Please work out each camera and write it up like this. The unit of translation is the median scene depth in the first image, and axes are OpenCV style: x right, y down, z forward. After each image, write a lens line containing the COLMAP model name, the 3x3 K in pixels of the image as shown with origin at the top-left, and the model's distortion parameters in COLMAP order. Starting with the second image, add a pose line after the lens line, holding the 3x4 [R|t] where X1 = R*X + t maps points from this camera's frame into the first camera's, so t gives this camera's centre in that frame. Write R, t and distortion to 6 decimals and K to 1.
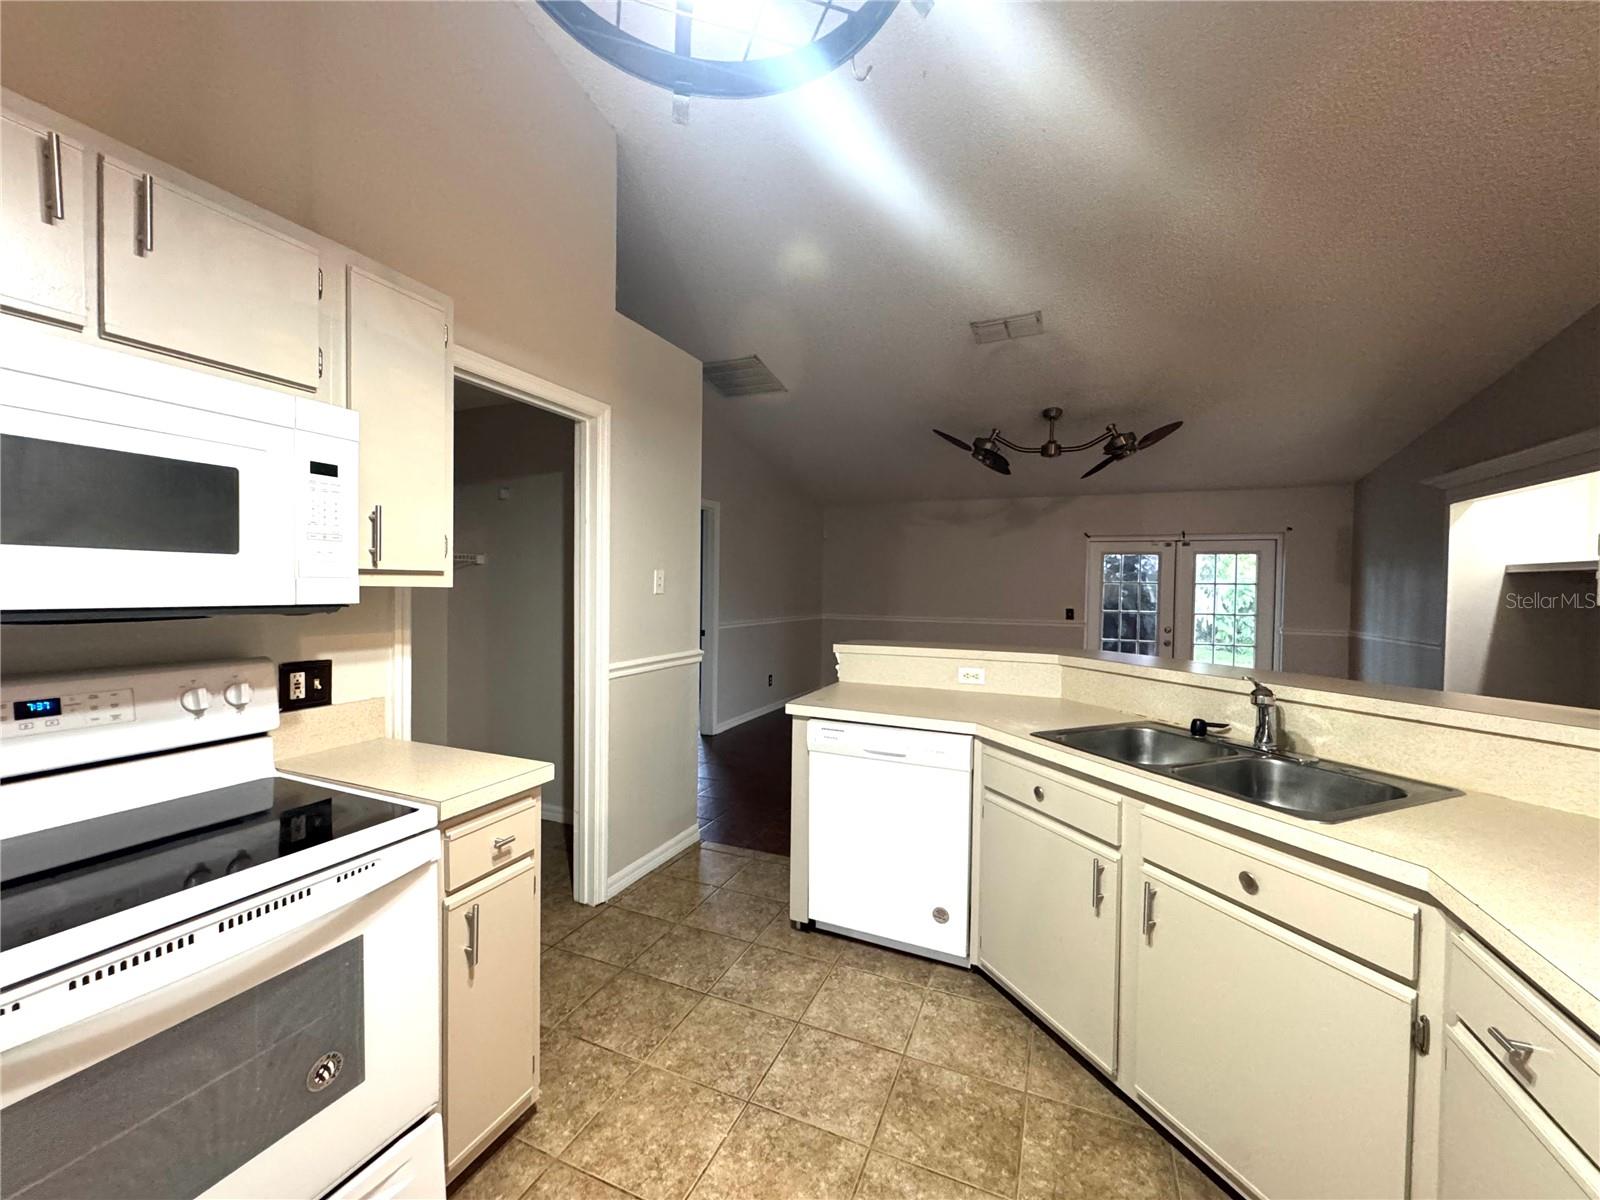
lens RADIAL K [[640.7, 0, 794.4], [0, 640.7, 598.0], [0, 0, 1]] dist [-0.002816, 0.001550]
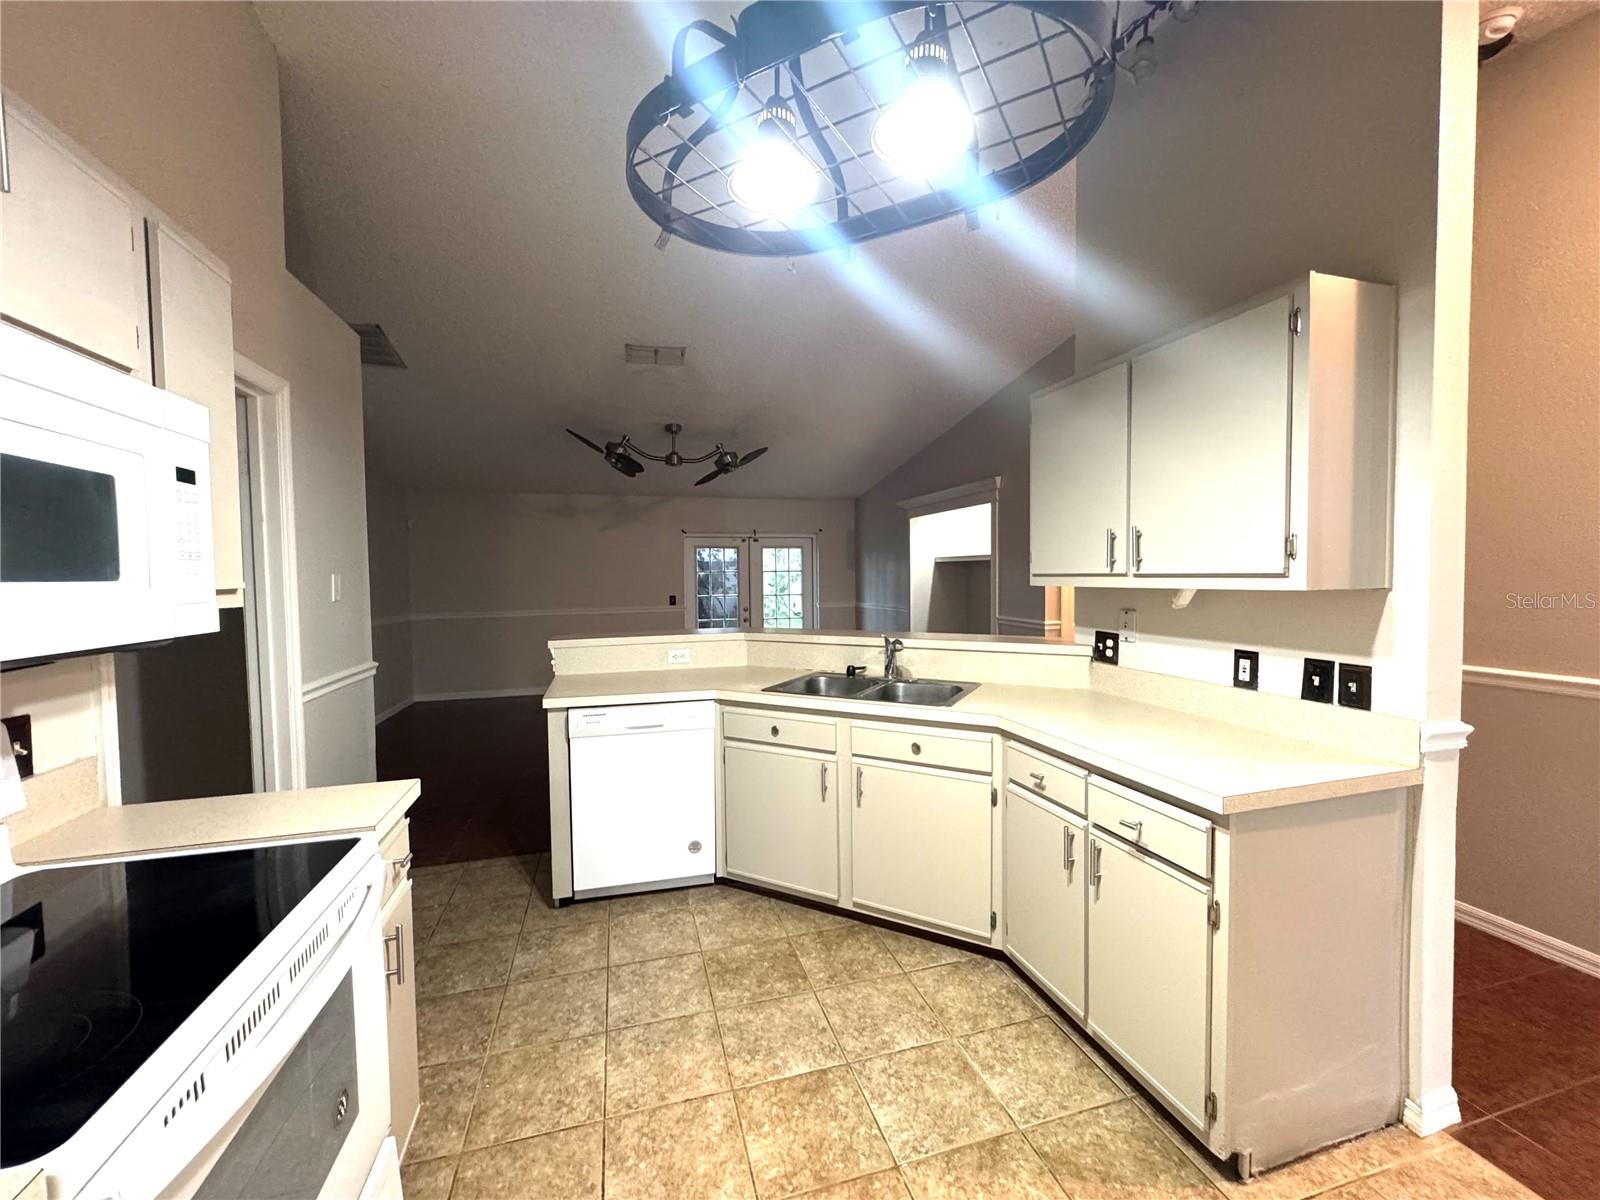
lens RADIAL K [[640.7, 0, 801.7], [0, 640.7, 597.8], [0, 0, 1]] dist [-0.002816, 0.001550]
pose [[0.773434, -0.046771, 0.632148, -0.495654], [0.035147, 0.998904, 0.030904, -0.028861], [-0.632901, -0.001685, 0.774231, -0.130837]]
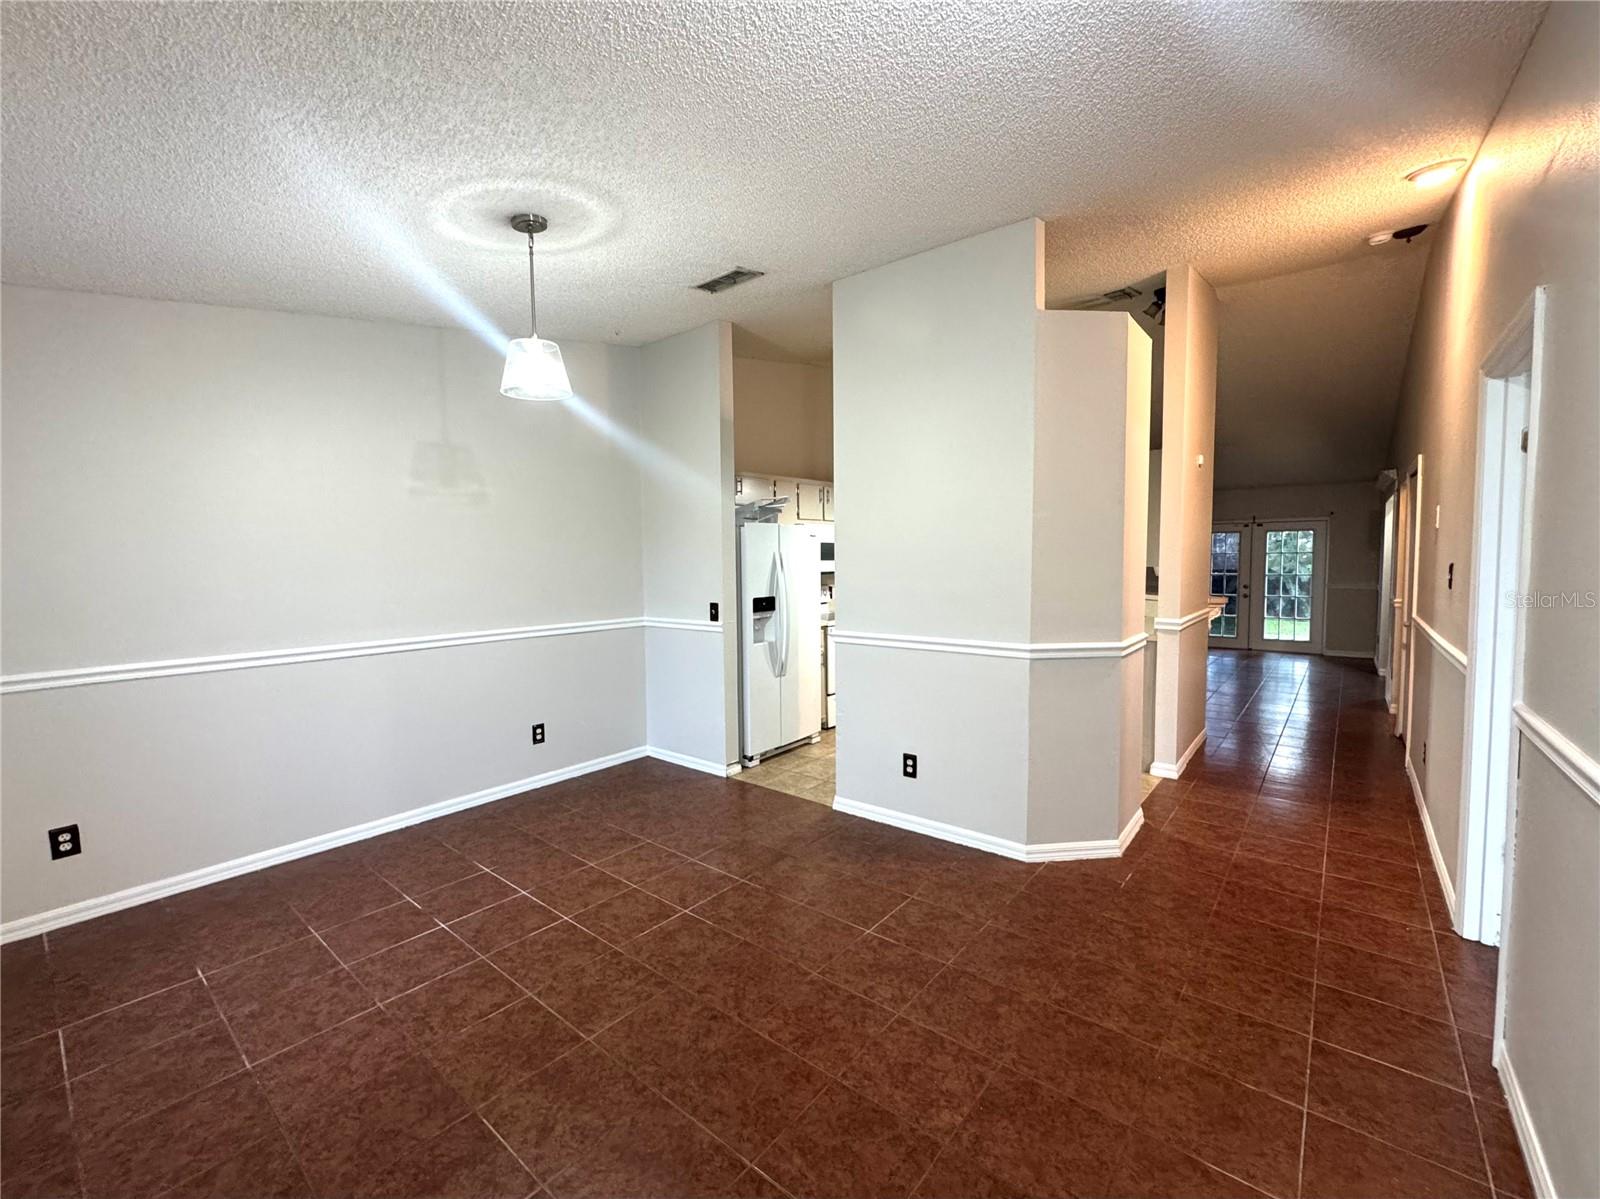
lens RADIAL K [[640.7, 0, 809.9], [0, 640.7, 607.2], [0, 0, 1]] dist [-0.002816, 0.001550]
pose [[0.963126, -0.005044, -0.269003, 0.154075], [0.019371, 0.998530, 0.050631, 0.025661], [0.268353, -0.053975, 0.961807, -2.609702]]
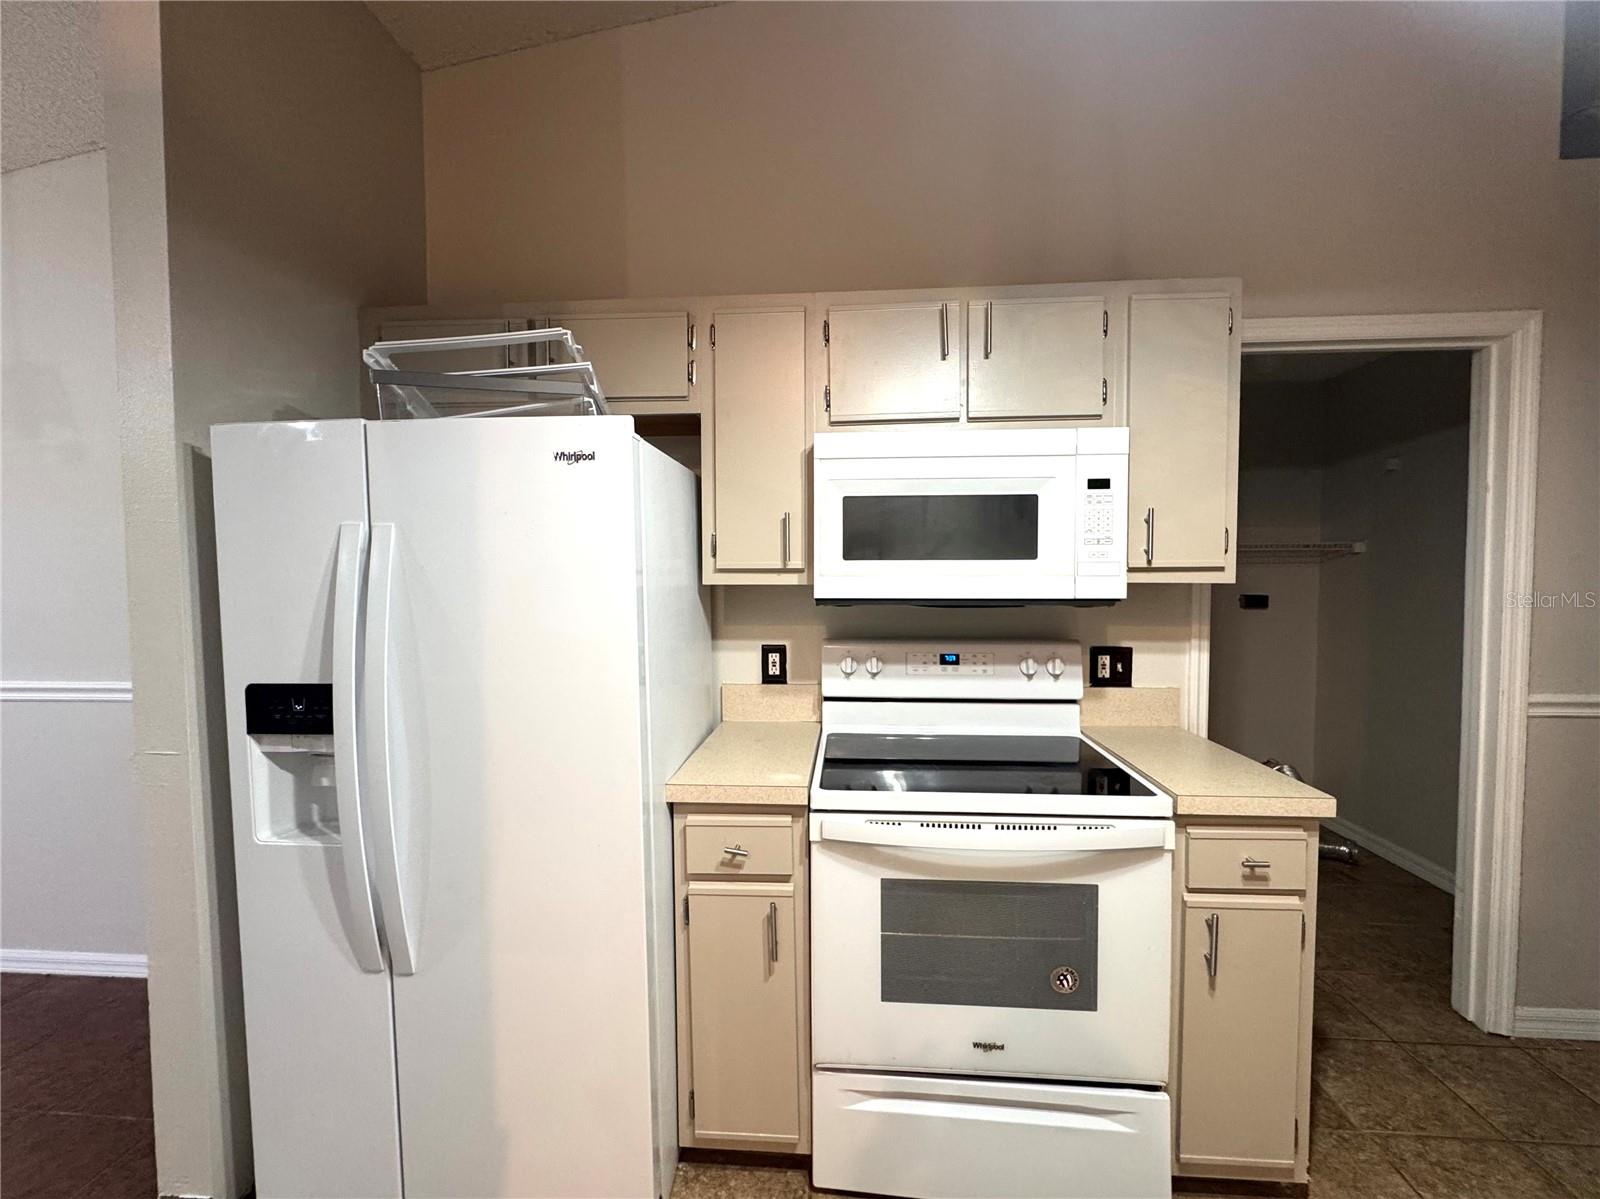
lens RADIAL K [[640.7, 0, 801.7], [0, 640.7, 600.7], [0, 0, 1]] dist [-0.002816, 0.001550]
pose [[0.321574, 0.020849, -0.946655, 0.158599], [-0.010039, 0.999776, 0.018609, -0.001936], [0.946831, 0.003519, 0.321711, 0.081305]]
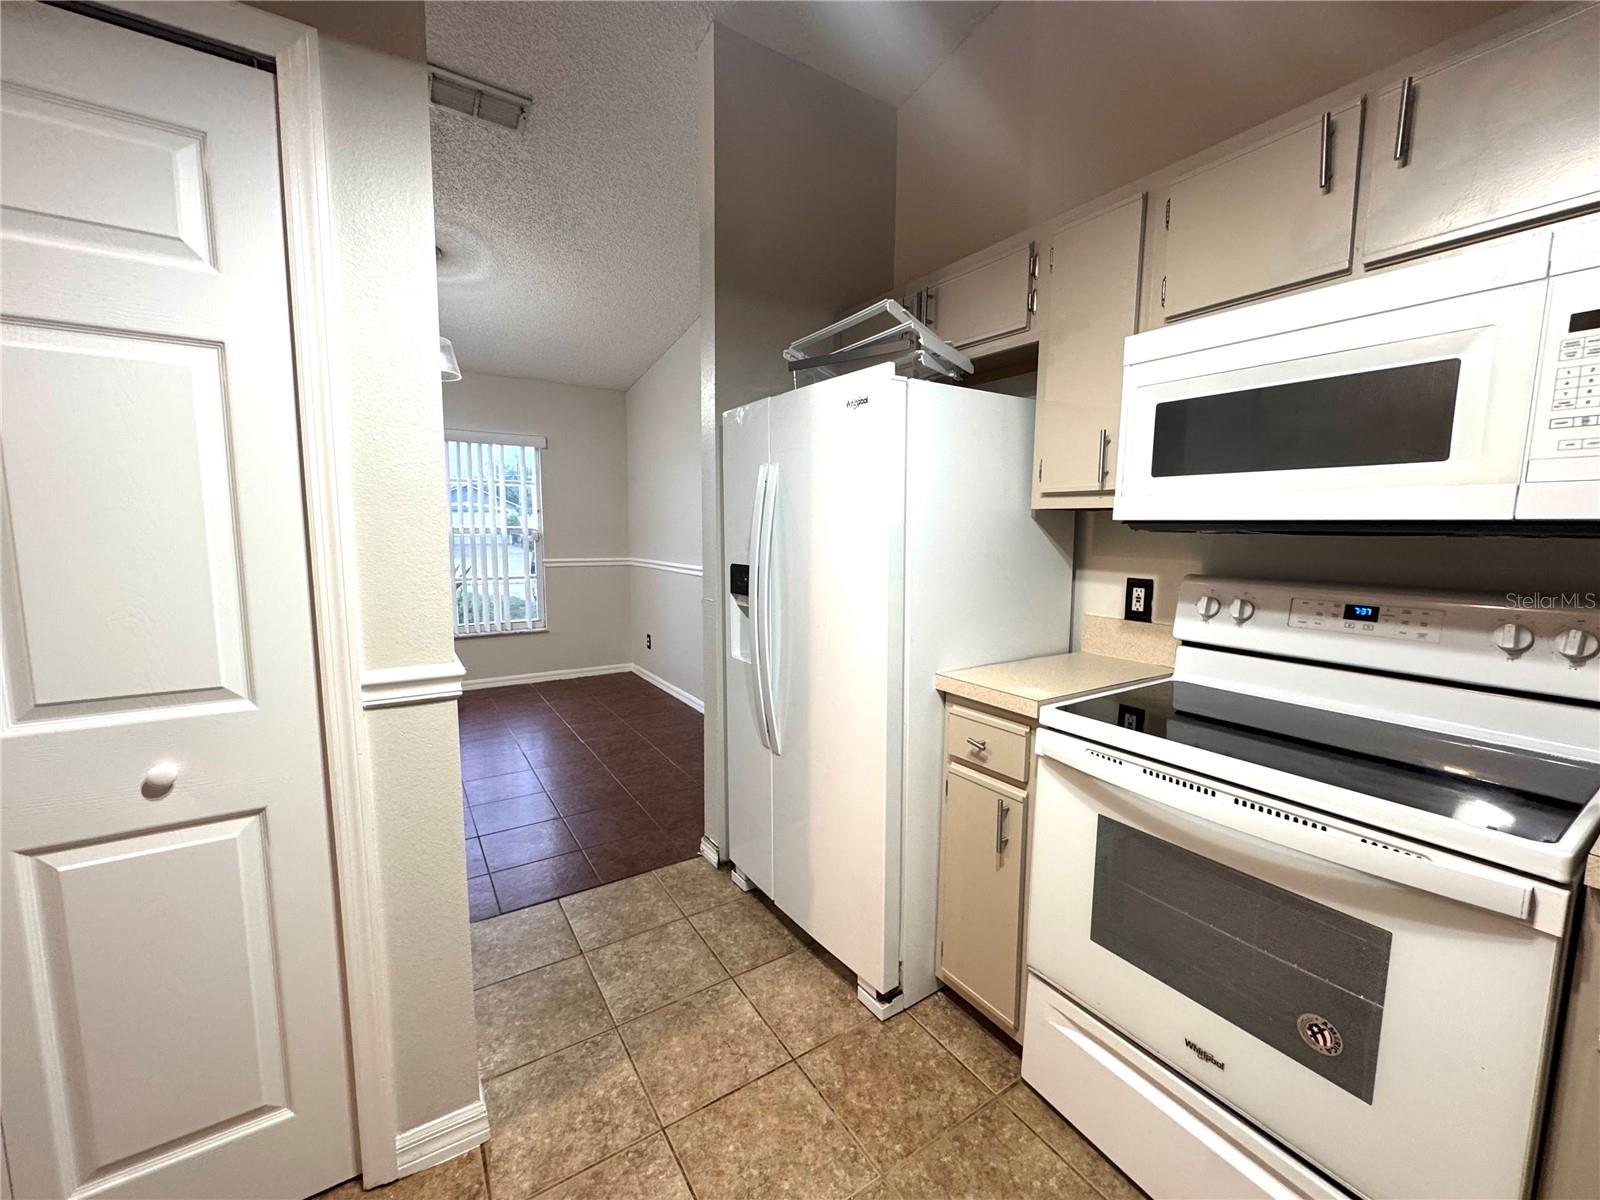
lens RADIAL K [[640.7, 0, 801.0], [0, 640.7, 597.5], [0, 0, 1]] dist [-0.002816, 0.001550]
pose [[-0.556442, 0.069938, -0.827938, 0.240725], [-0.036387, 0.993444, 0.108374, 0.037313], [0.830089, 0.090431, -0.550249, 0.534885]]
